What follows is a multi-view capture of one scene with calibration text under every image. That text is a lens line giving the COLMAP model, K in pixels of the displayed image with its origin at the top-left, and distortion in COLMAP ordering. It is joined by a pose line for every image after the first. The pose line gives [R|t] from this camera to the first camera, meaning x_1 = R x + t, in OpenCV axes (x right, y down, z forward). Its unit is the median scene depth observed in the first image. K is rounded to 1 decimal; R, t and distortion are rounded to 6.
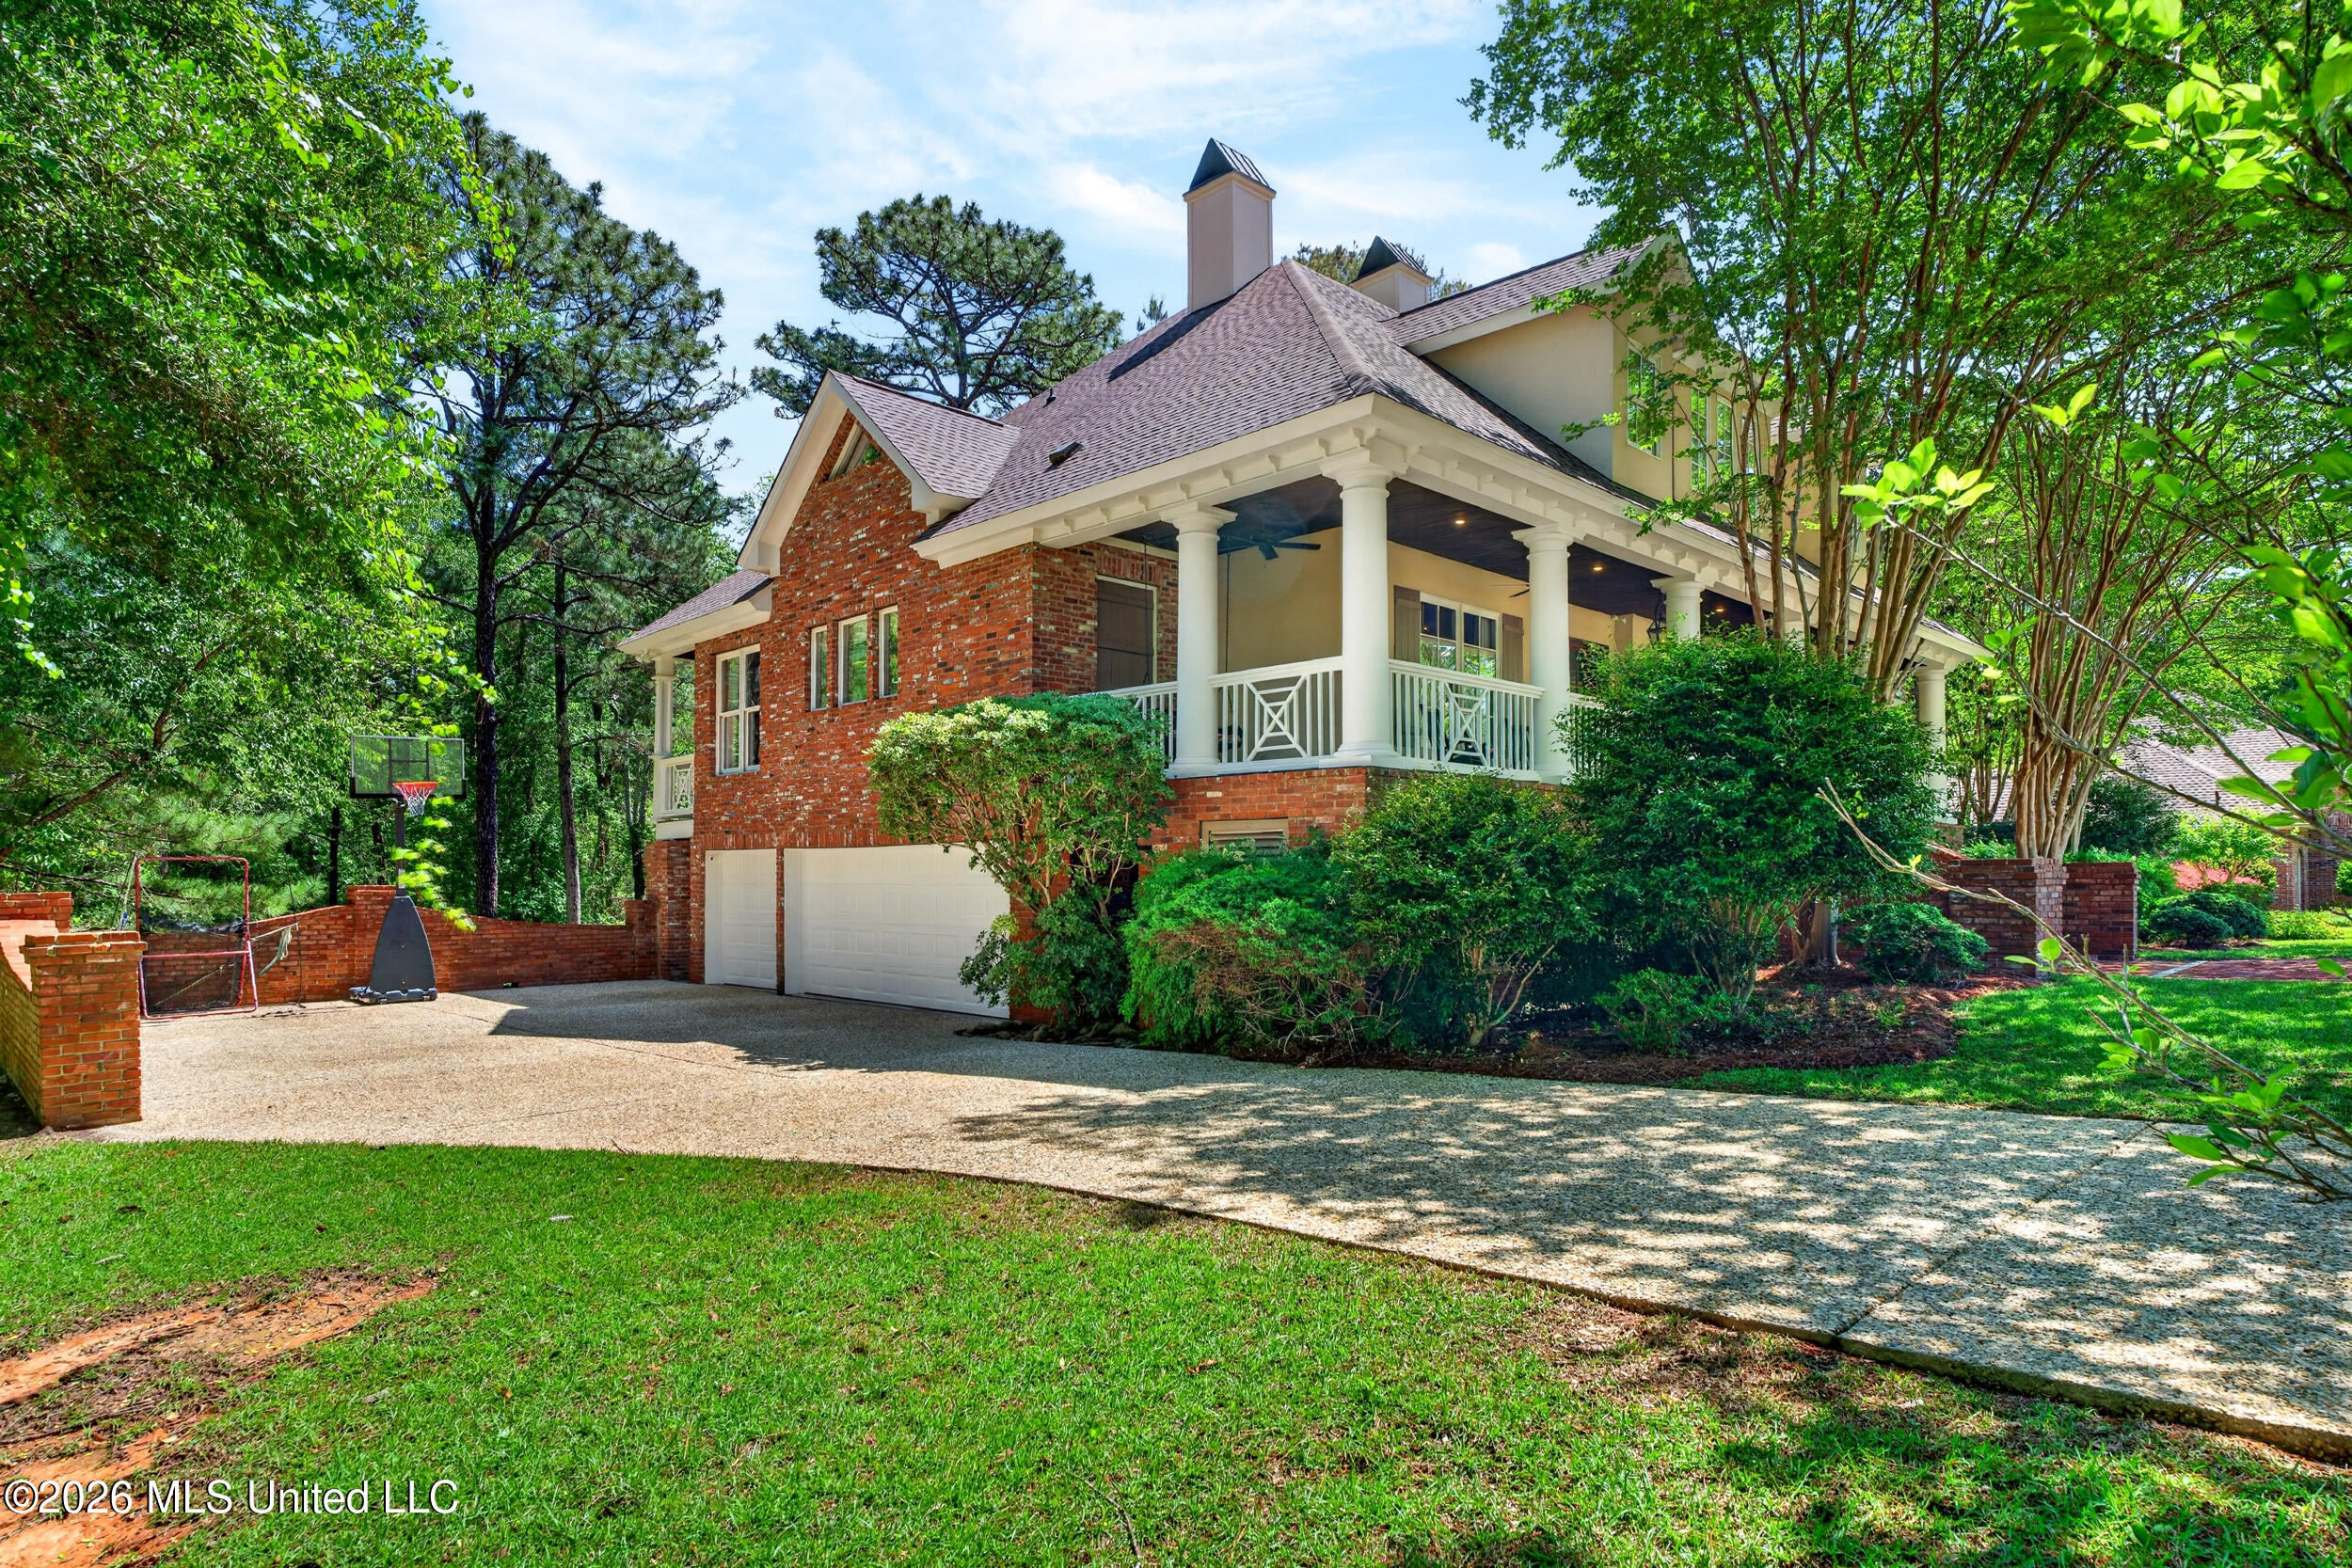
lens RADIAL K [[1369.8, 0, 1211.3], [0, 1369.8, 855.3], [0, 0, 1]] dist [-0.010662, 0.000797]
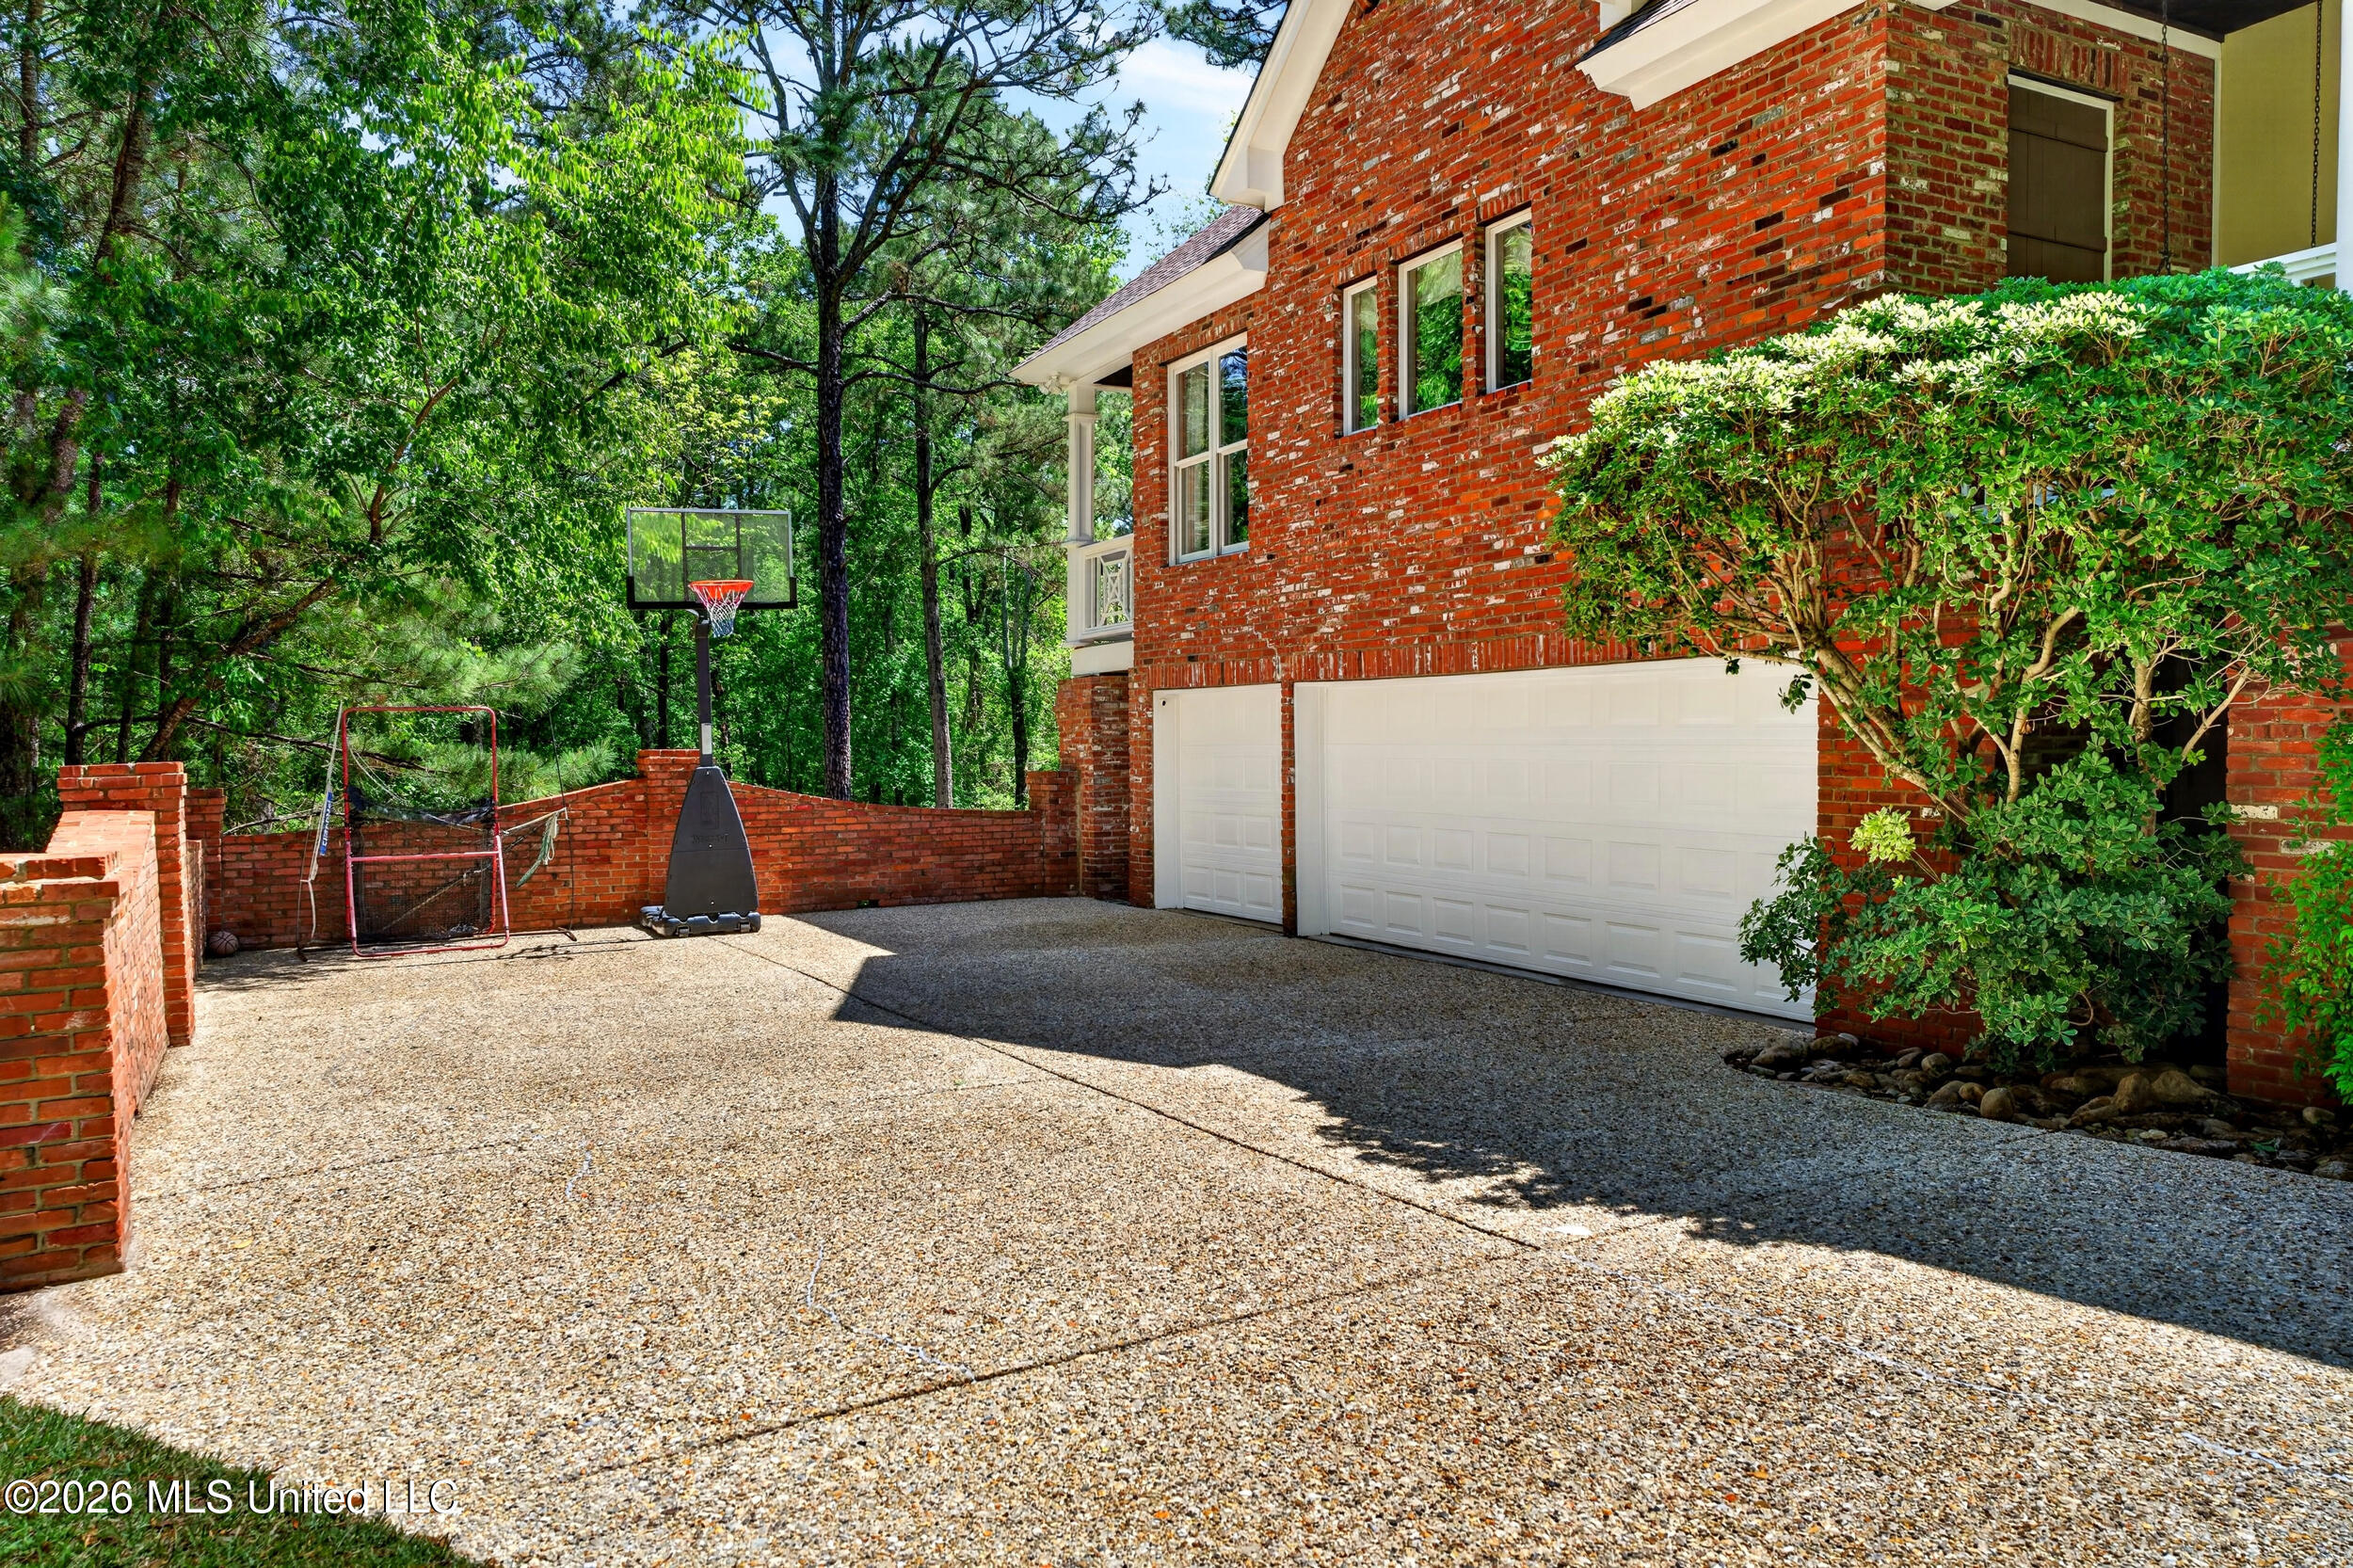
lens RADIAL K [[1703.8, 0, 1183.0], [0, 1703.8, 778.8], [0, 0, 1]] dist [-0.013597, 0.000017]
pose [[0.957591, 0.002199, -0.288122, -0.205578], [0.009630, 0.999168, 0.039631, 0.008692], [0.287970, -0.040725, 0.956773, 0.409185]]
